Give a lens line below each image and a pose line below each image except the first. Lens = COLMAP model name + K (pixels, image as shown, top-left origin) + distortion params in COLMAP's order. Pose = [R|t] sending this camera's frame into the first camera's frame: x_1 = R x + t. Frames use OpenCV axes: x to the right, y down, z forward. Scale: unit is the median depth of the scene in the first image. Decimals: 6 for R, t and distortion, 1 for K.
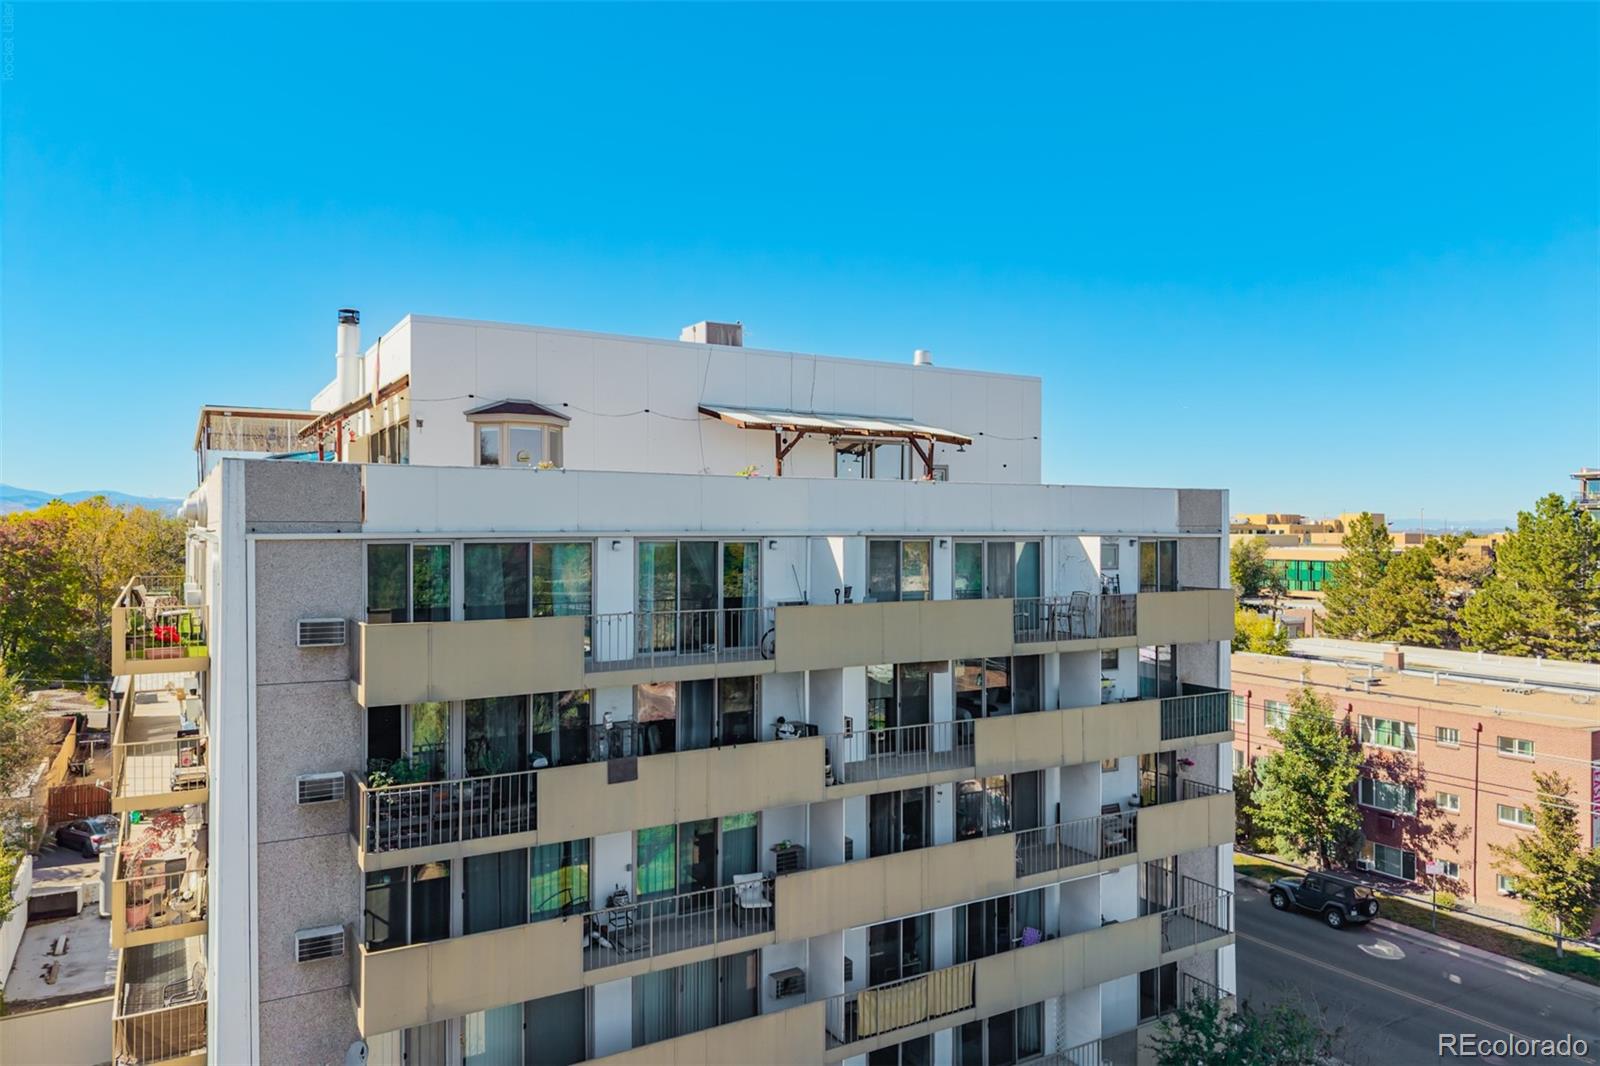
lens RADIAL K [[1066.8, 0, 796.8], [0, 1066.8, 527.2], [0, 0, 1]] dist [0.031620, -0.031725]
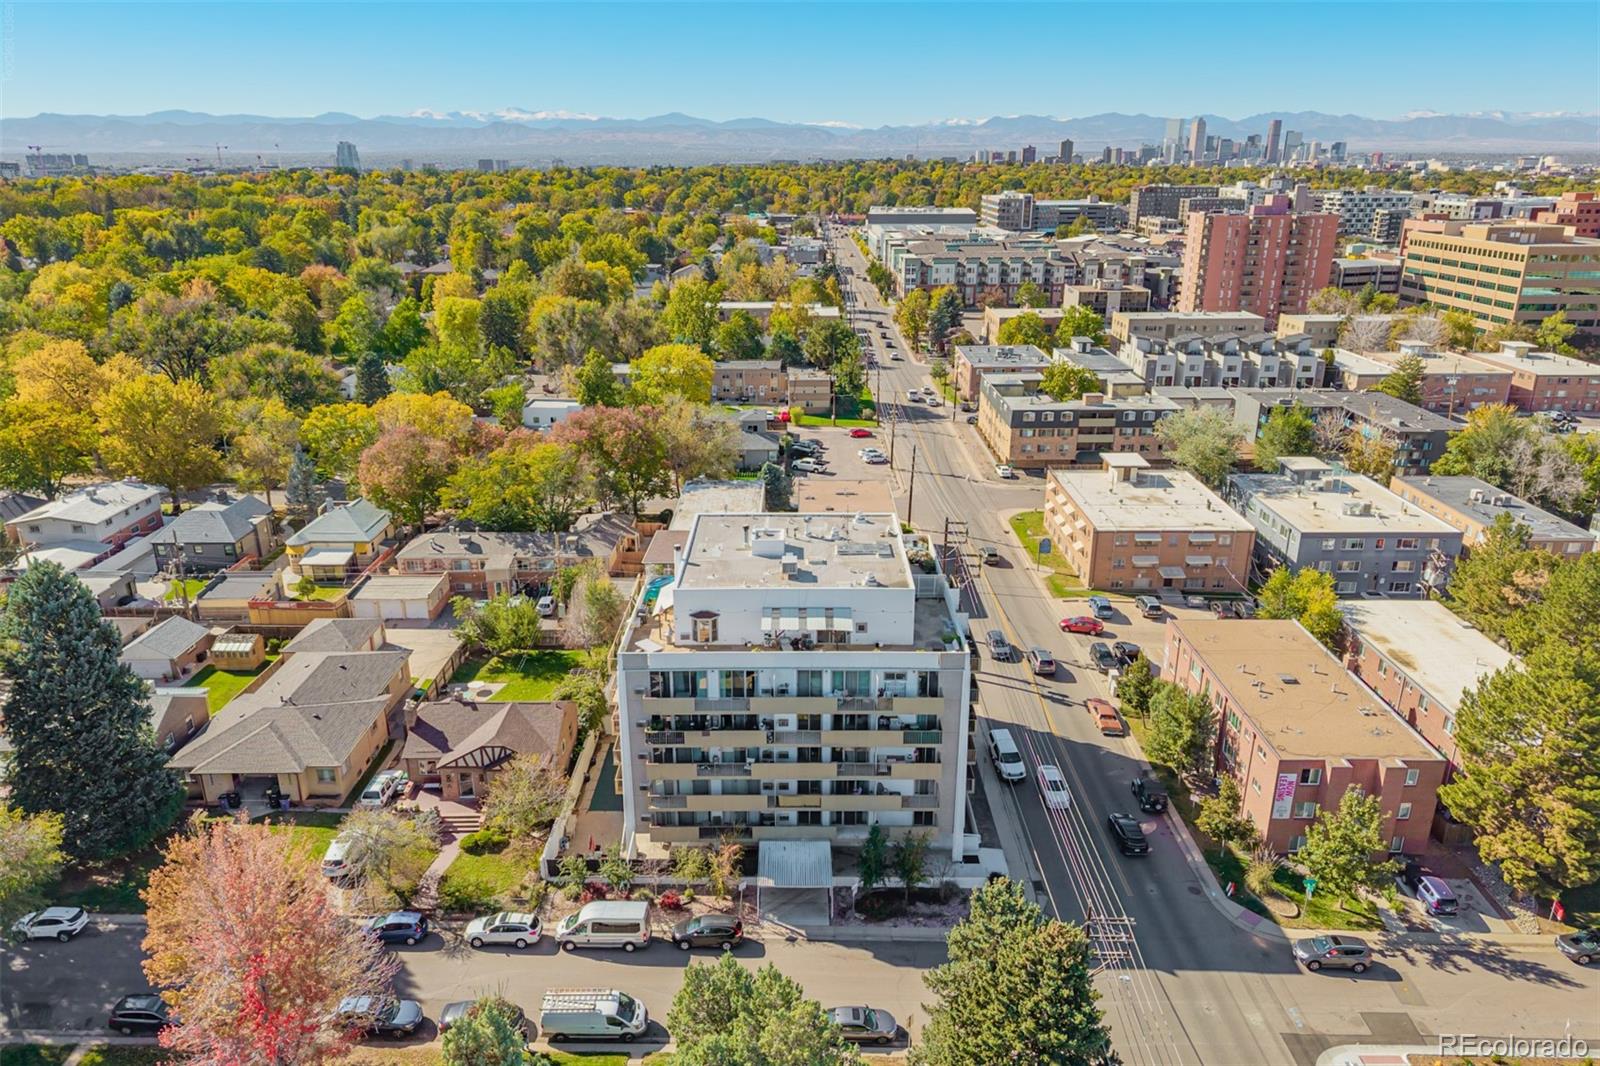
lens RADIAL K [[1066.8, 0, 797.4], [0, 1066.8, 524.3], [0, 0, 1]] dist [0.031620, -0.031725]
pose [[0.860793, 0.162049, -0.482469, 1.497801], [0.004713, 0.945379, 0.325939, -1.411247], [0.508934, -0.282840, 0.813012, -1.428630]]
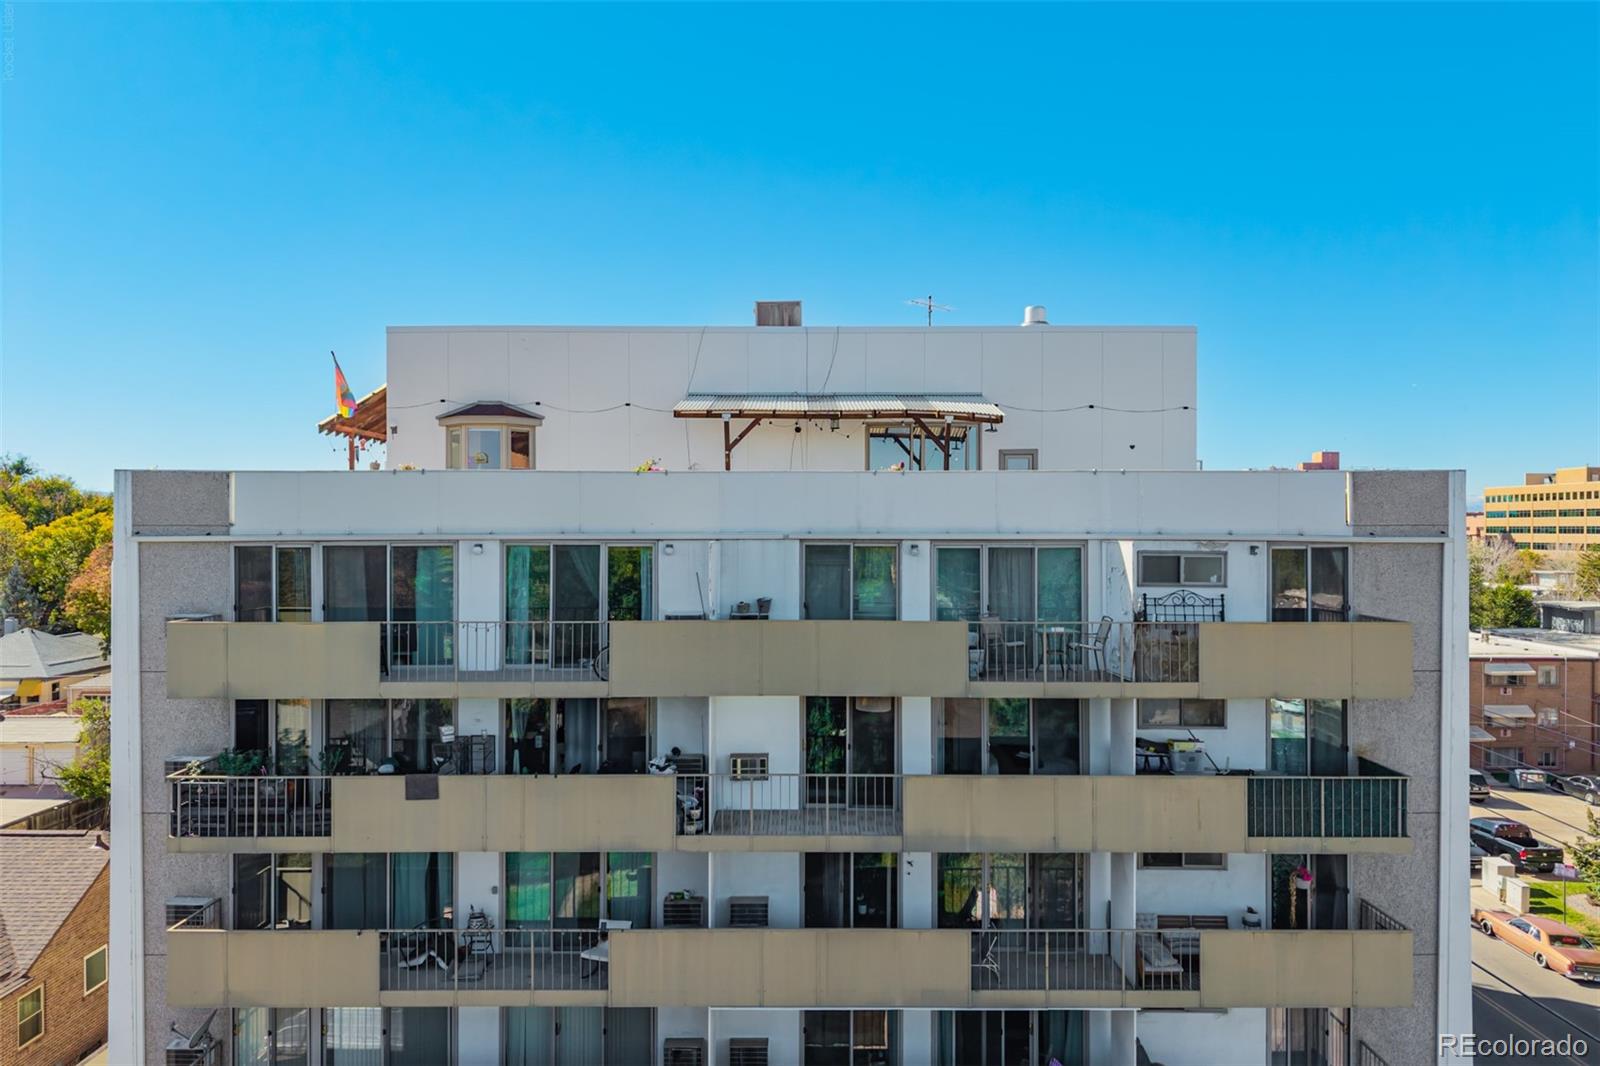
lens RADIAL K [[1066.8, 0, 793.6], [0, 1066.8, 532.0], [0, 0, 1]] dist [0.031620, -0.031725]
pose [[0.860531, -0.000438, -0.509398, 0.473436], [0.002796, 0.999989, 0.003863, -0.000714], [0.509390, -0.004748, 0.860522, 0.276995]]
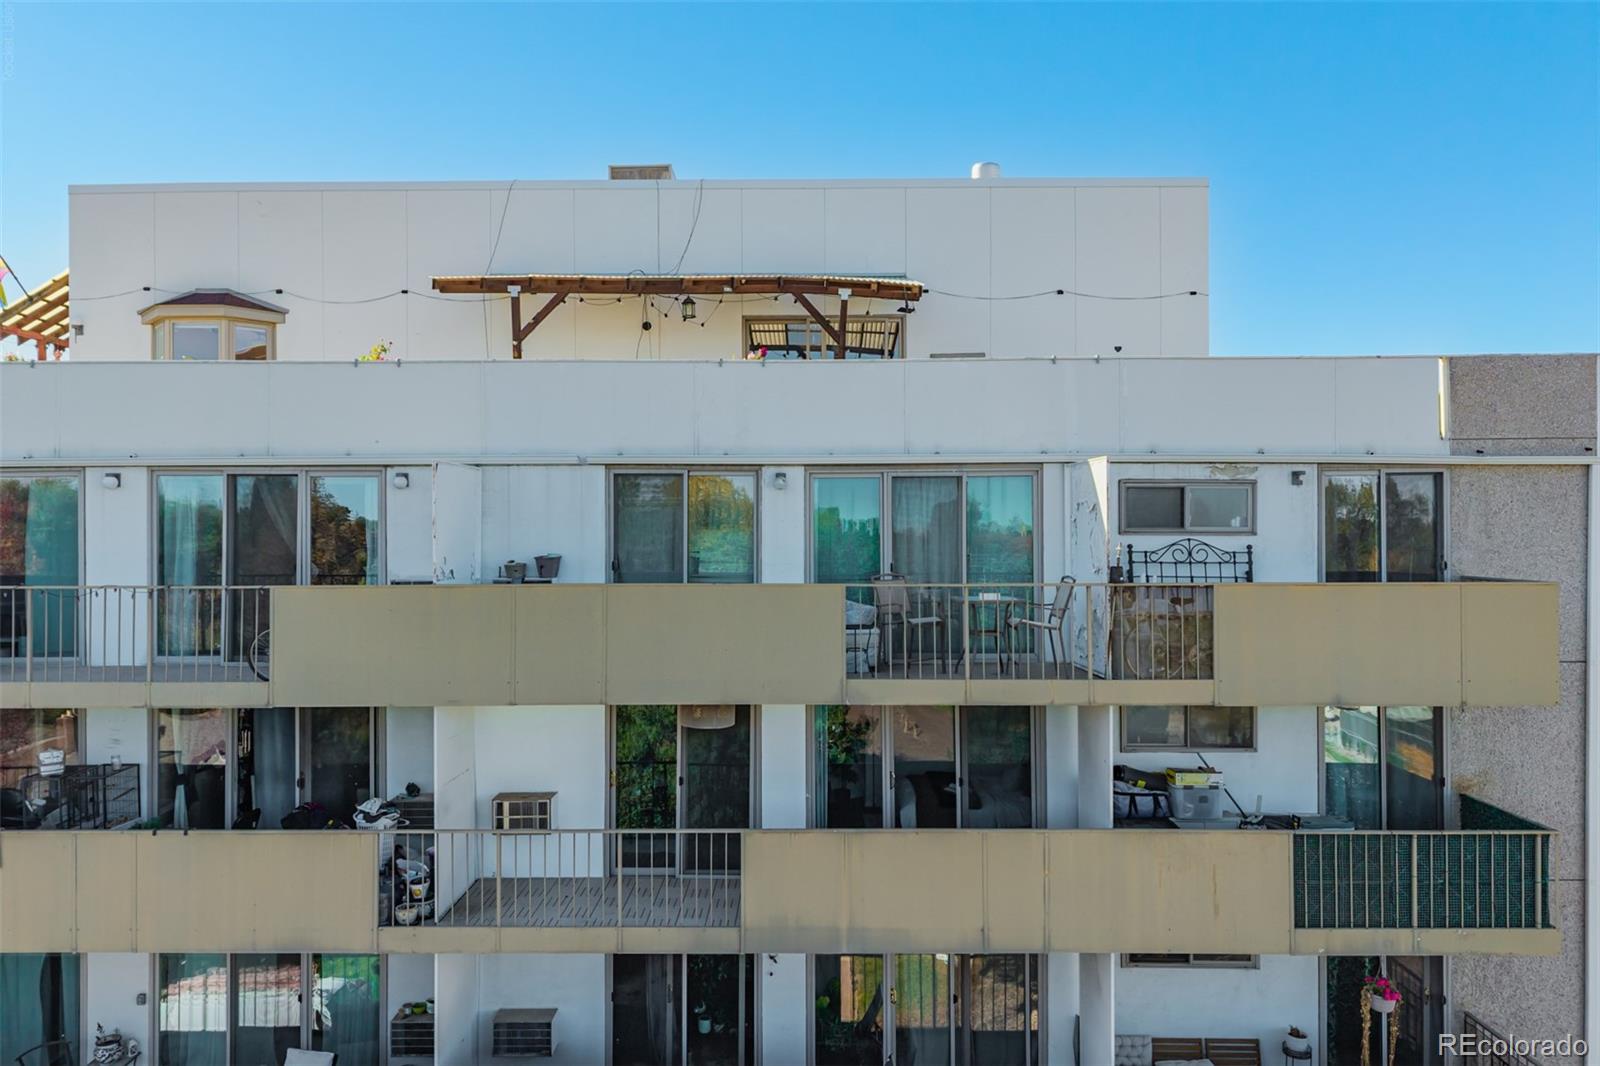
lens RADIAL K [[1066.8, 0, 796.0], [0, 1066.8, 532.0], [0, 0, 1]] dist [0.031620, -0.031725]
pose [[0.855802, -0.004734, -0.517282, 0.421758], [0.006376, 0.999979, 0.001397, 0.041737], [0.517265, -0.004494, 0.855814, 0.571011]]
